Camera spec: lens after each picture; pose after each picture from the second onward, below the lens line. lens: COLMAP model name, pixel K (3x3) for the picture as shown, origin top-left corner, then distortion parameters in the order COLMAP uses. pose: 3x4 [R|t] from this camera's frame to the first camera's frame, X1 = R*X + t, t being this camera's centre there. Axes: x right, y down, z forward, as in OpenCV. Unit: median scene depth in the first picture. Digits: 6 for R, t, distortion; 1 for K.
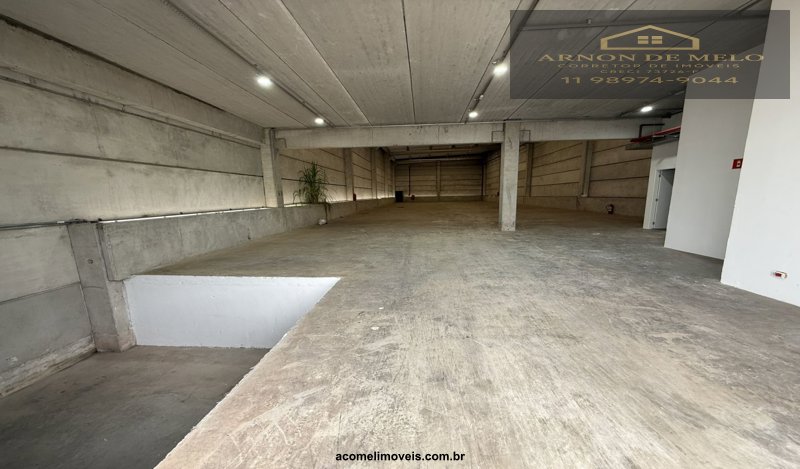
lens RADIAL K [[319.4, 0, 401.2], [0, 319.4, 235.2], [0, 0, 1]] dist [0.000823, -0.000275]
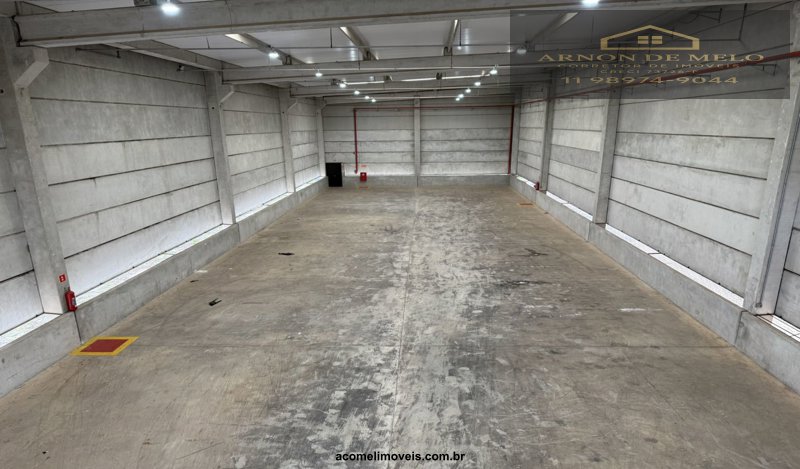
lens RADIAL K [[539.9, 0, 417.6], [0, 539.9, 261.4], [0, 0, 1]] dist [0.051459, -0.056843]
pose [[0.998871, -0.001302, 0.047496, 0.080507], [-0.005081, 0.990965, 0.134028, -0.104668], [-0.047241, -0.134118, 0.989839, 0.197553]]
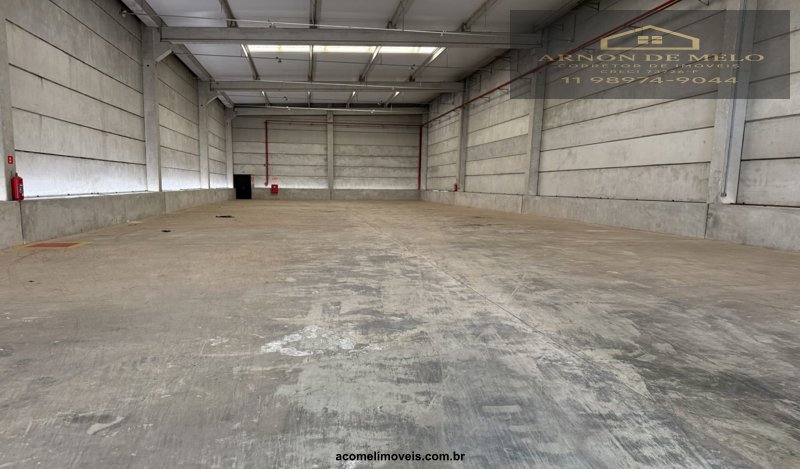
lens RADIAL K [[539.9, 0, 404.6], [0, 539.9, 231.1], [0, 0, 1]] dist [0.051459, -0.056843]
pose [[0.969290, 0.005725, 0.245852, 0.027922], [0.004313, 0.999180, -0.040270, -0.027259], [-0.245881, 0.040094, 0.968470, 0.208542]]
